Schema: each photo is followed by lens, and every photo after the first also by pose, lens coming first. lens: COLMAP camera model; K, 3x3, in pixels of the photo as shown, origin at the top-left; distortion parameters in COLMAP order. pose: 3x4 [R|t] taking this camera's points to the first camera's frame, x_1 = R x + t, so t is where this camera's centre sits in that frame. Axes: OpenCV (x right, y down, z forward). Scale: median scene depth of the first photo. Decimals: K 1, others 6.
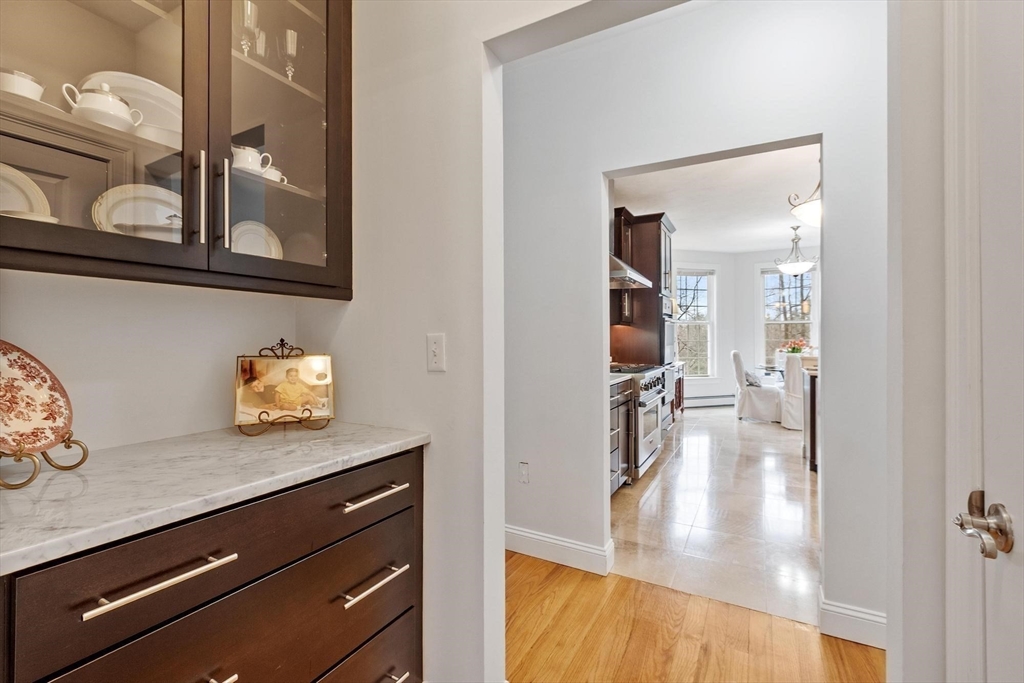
lens RADIAL K [[449.1, 0, 510.8], [0, 449.1, 338.3], [0, 0, 1]] dist [0.001119, 0.000040]
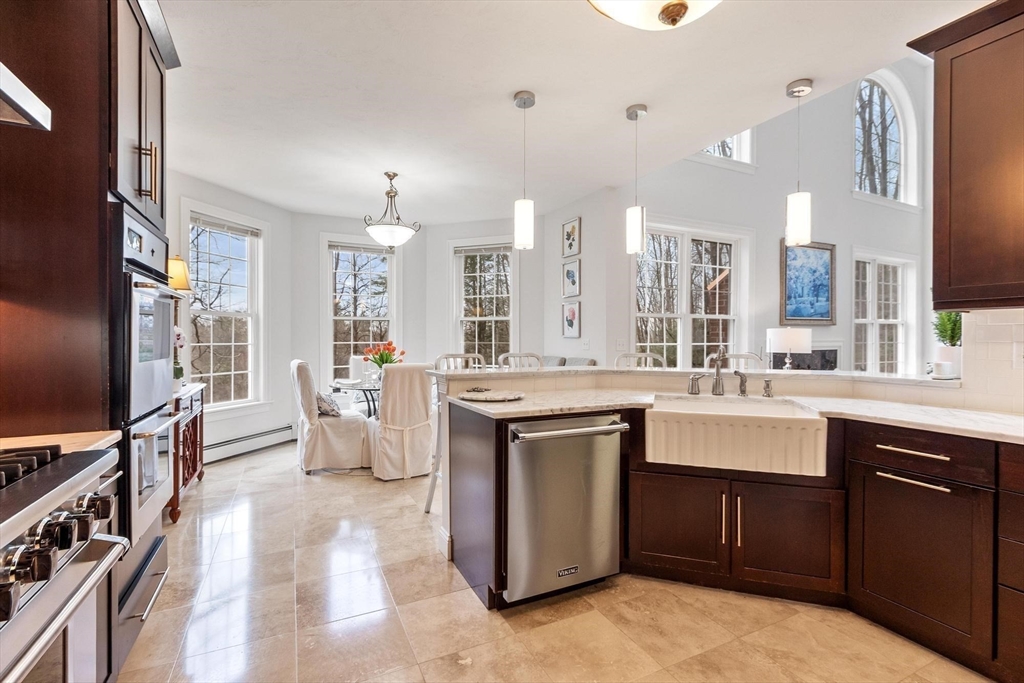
lens RADIAL K [[449.1, 0, 508.6], [0, 449.1, 342.2], [0, 0, 1]] dist [0.001119, 0.000040]
pose [[0.575064, 0.000978, 0.818108, 0.172005], [-0.004594, 0.999987, 0.002034, 0.000722], [-0.818096, -0.004928, 0.575061, 0.435576]]
